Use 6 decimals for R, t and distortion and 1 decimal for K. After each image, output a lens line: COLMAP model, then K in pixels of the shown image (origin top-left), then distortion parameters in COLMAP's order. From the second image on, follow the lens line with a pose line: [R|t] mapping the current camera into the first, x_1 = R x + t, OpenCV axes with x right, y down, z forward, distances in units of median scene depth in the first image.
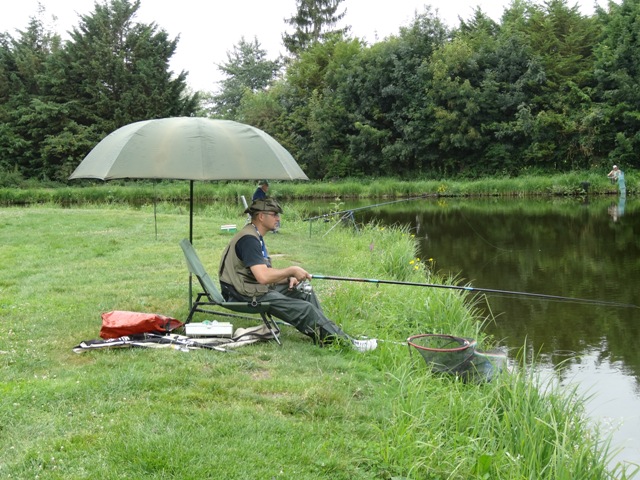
lens RADIAL K [[923.5, 0, 316.5], [0, 923.5, 238.6], [0, 0, 1]] dist [0.048367, 0.000000]
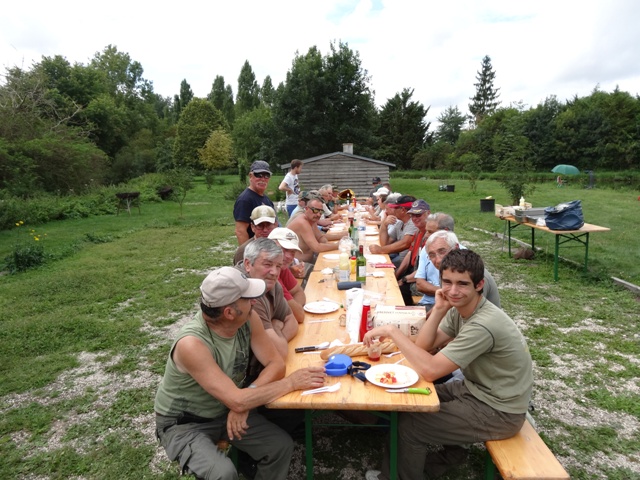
lens RADIAL K [[473.8, 0, 318.4], [0, 473.8, 239.5], [0, 0, 1]] dist [0.001845, 0.001449]
pose [[0.978441, 0.053854, -0.199379, -0.197125], [-0.037371, 0.995634, 0.085531, 0.023656], [0.203115, -0.076236, 0.976183, -0.283868]]
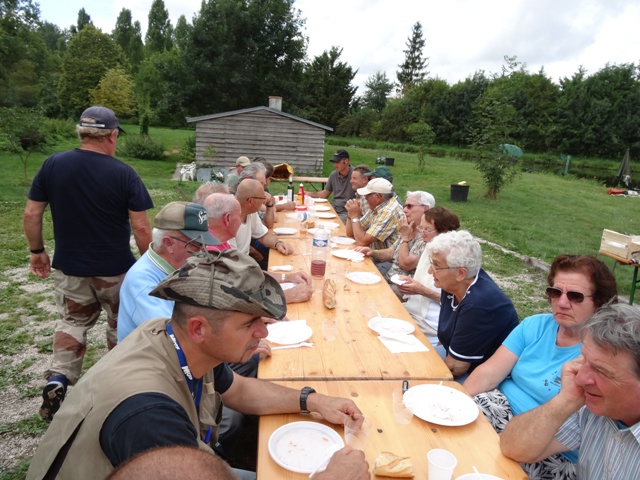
lens RADIAL K [[473.8, 0, 318.1], [0, 473.8, 237.0], [0, 0, 1]] dist [0.001845, 0.001449]
pose [[0.993800, 0.110047, -0.015828, -0.214982], [-0.106573, 0.983477, 0.146337, 0.018509], [0.031670, -0.143743, 0.989108, -0.199772]]
